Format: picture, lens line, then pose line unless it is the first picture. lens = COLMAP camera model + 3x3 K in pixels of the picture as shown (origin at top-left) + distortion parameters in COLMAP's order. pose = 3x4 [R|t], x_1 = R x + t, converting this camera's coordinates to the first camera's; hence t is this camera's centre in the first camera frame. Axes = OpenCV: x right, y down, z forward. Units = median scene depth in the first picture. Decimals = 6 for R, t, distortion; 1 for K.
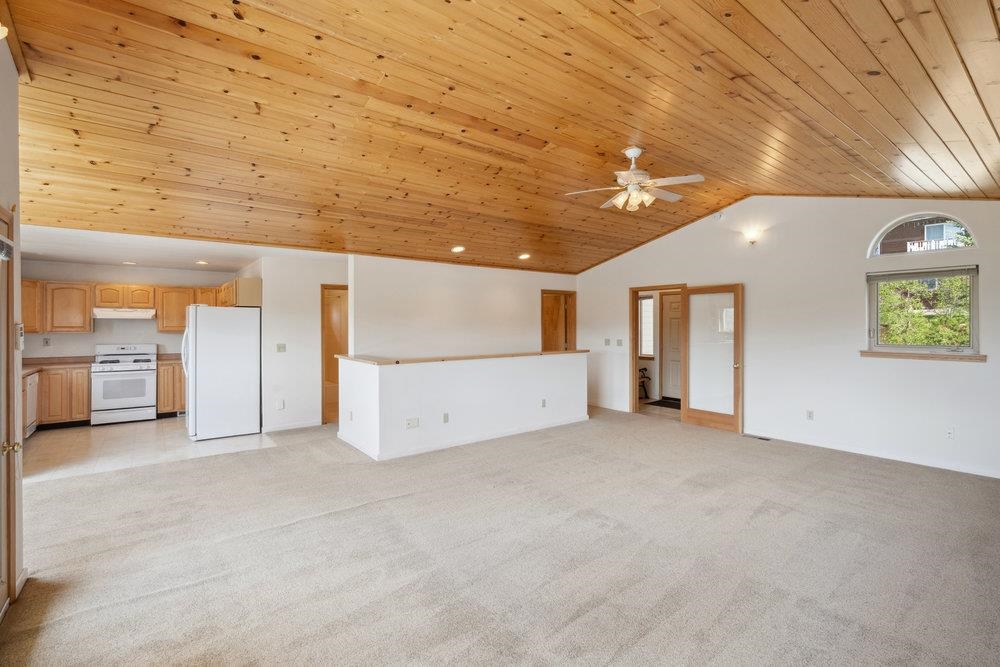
lens RADIAL K [[480.5, 0, 499.7], [0, 480.5, 329.0], [0, 0, 1]] dist [-0.000986, -0.000394]
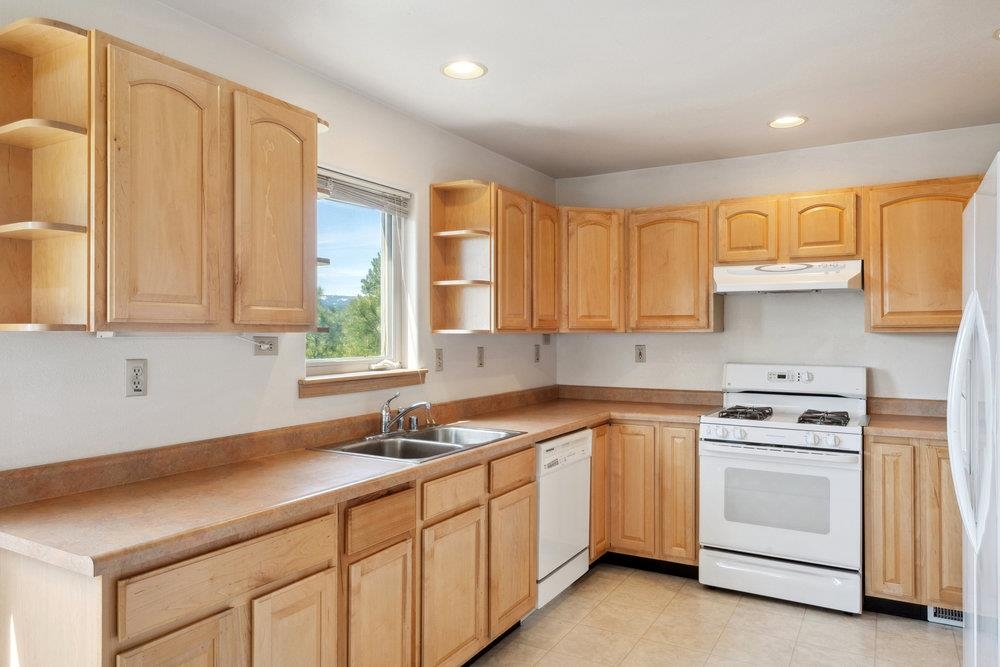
lens RADIAL K [[691.6, 0, 499.9], [0, 691.6, 312.6], [0, 0, 1]] dist [-0.009729, -0.001511]
pose [[0.353318, -0.017178, -0.935346, -0.383327], [0.006373, 0.999852, -0.015956, 0.000236], [0.935482, -0.000323, 0.353375, 0.630046]]
